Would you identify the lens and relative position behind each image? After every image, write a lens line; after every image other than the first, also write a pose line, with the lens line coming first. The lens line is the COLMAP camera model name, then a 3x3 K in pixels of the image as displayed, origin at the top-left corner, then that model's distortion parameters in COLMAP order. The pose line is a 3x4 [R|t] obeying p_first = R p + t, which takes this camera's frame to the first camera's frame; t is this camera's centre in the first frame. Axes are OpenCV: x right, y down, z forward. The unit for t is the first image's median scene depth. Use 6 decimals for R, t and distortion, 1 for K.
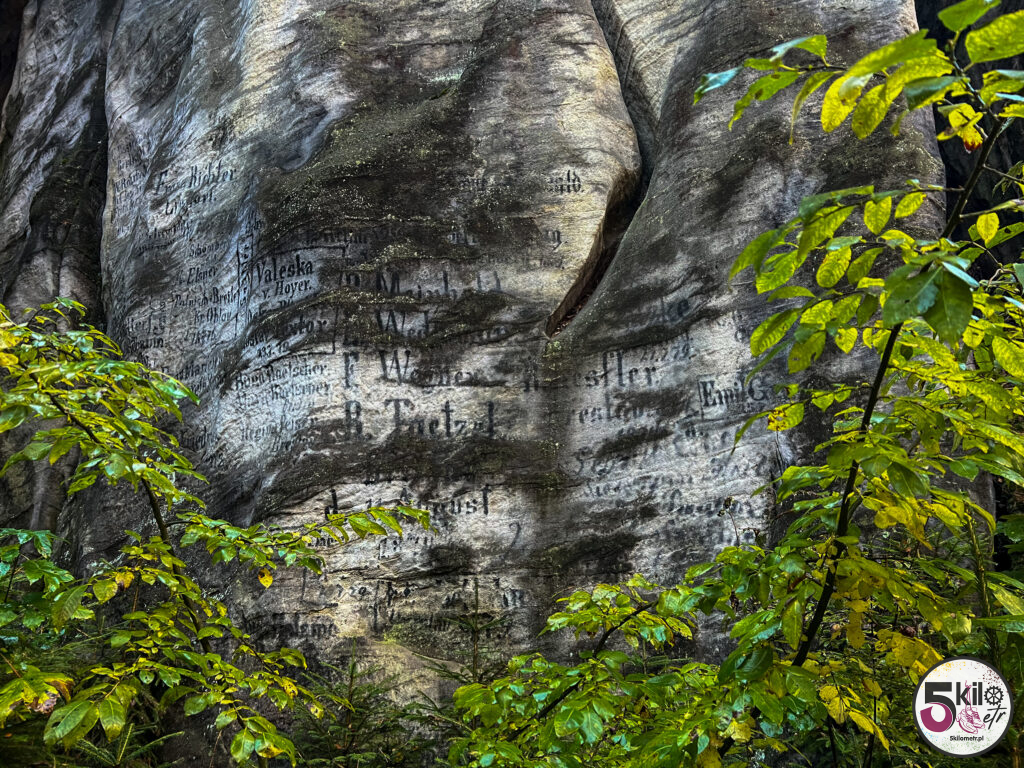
lens RADIAL K [[776.8, 0, 513.7], [0, 776.8, 395.2], [0, 0, 1]] dist [0.114936, -0.121090]
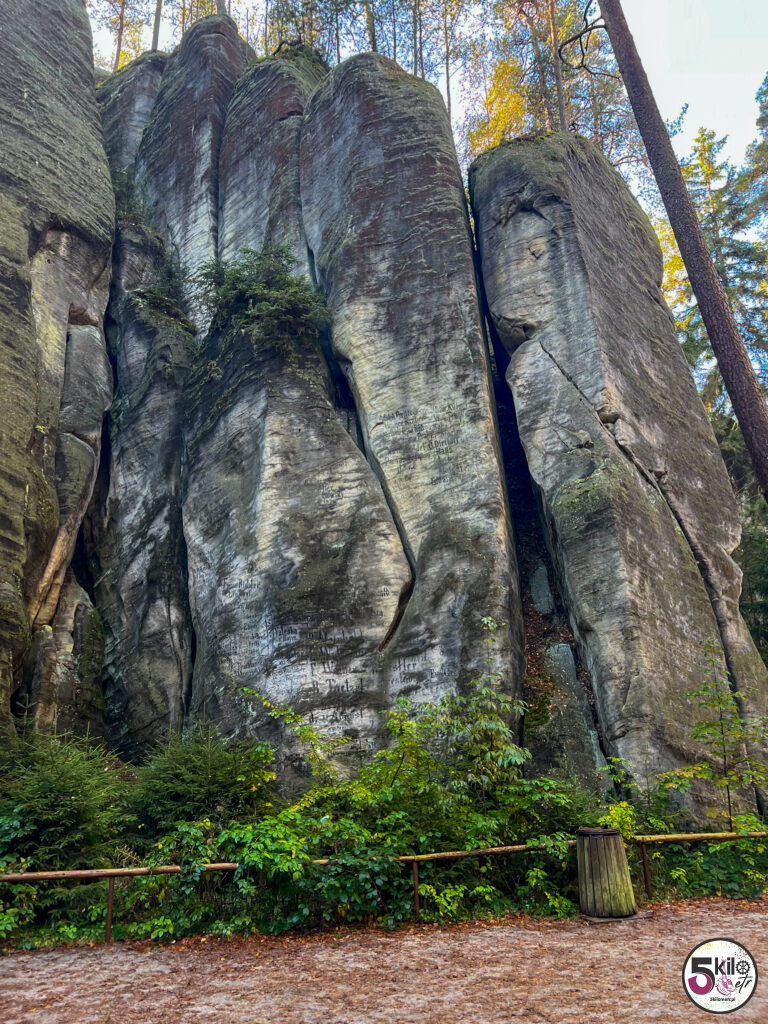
lens RADIAL K [[776.8, 0, 384.0], [0, 776.8, 512.0], [0, 0, 1]] dist [0.114936, -0.121090]
pose [[0.998397, -0.055828, 0.009339, 0.059686], [0.055808, 0.998439, 0.002369, -0.580289], [-0.009457, -0.001844, 0.999954, -1.832484]]
